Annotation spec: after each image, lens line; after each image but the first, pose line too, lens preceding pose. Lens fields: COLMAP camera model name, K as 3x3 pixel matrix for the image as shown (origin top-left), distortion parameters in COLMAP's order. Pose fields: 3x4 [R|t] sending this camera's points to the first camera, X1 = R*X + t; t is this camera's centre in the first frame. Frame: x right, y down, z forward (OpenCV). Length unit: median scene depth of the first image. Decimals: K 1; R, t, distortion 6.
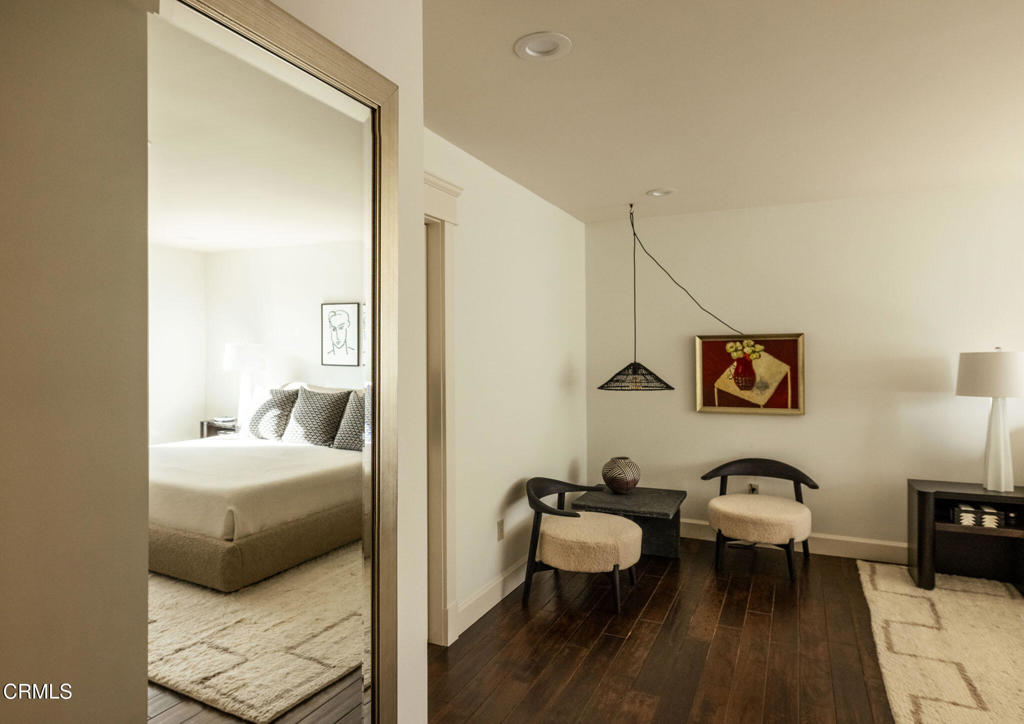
lens RADIAL K [[628.9, 0, 512.0], [0, 628.9, 362.0], [0, 0, 1]] dist [0.003196, 0.001041]
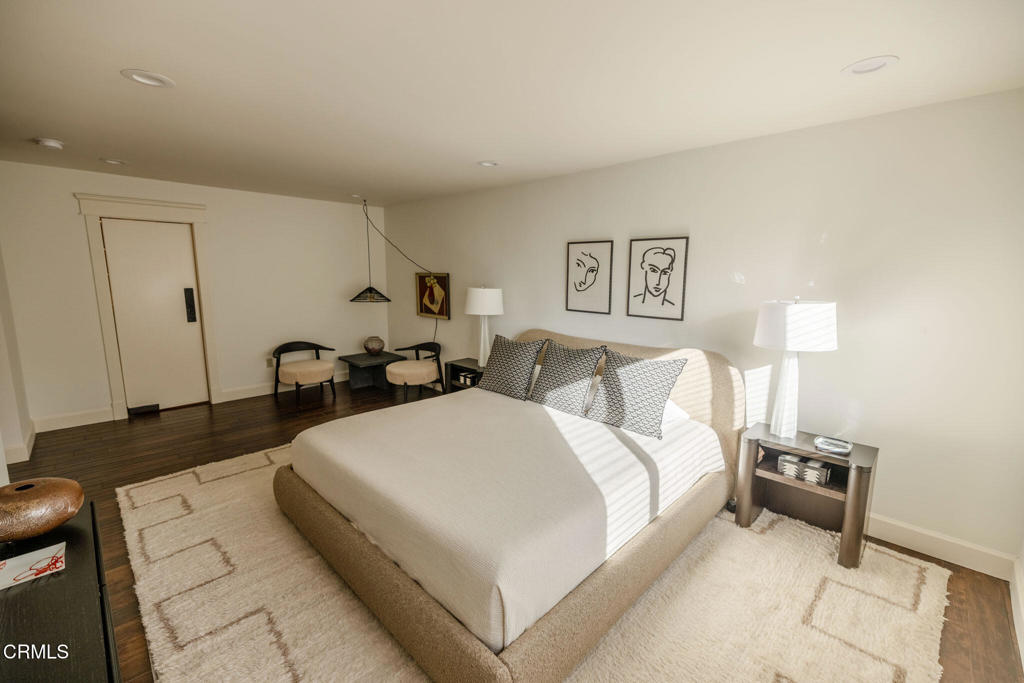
lens RADIAL K [[424.6, 0, 514.8], [0, 424.6, 352.1], [0, 0, 1]] dist [-0.000033, -0.000034]
pose [[0.935629, 0.085939, -0.342365, 1.053557], [-0.028559, 0.985160, 0.169244, -0.034164], [0.351829, -0.148572, 0.924199, -0.059147]]
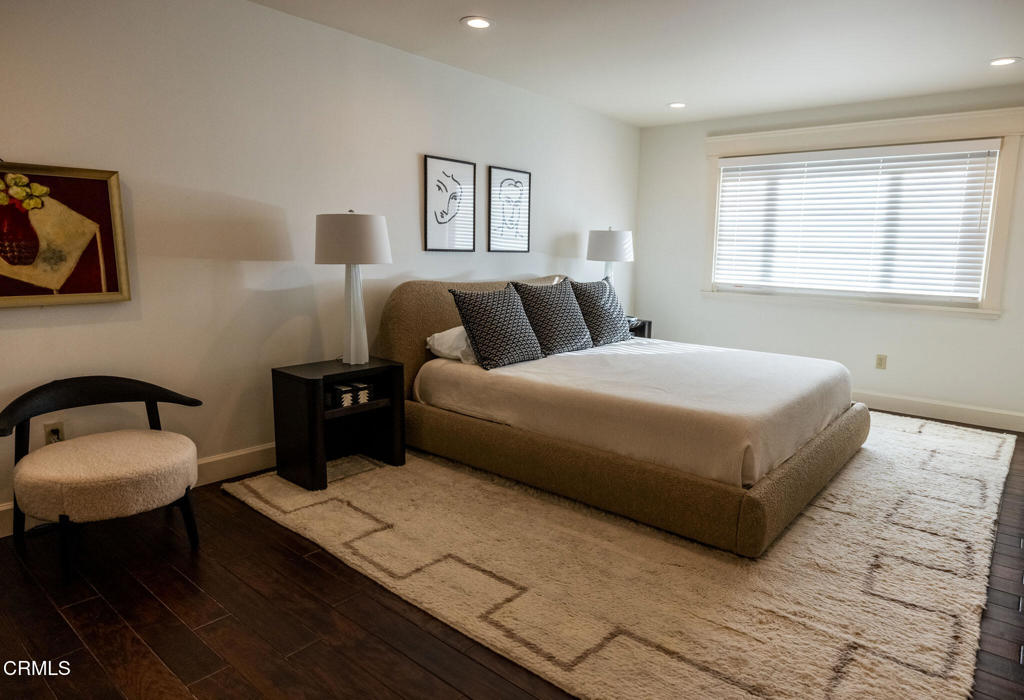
lens RADIAL K [[628.0, 0, 512.0], [0, 628.0, 350.0], [0, 0, 1]] dist [-0.000793, -0.001010]
pose [[0.280546, -0.141568, 0.949343, -0.051264], [-0.010541, 0.988549, 0.150530, 0.032233], [-0.959783, -0.052237, 0.275841, 0.431754]]
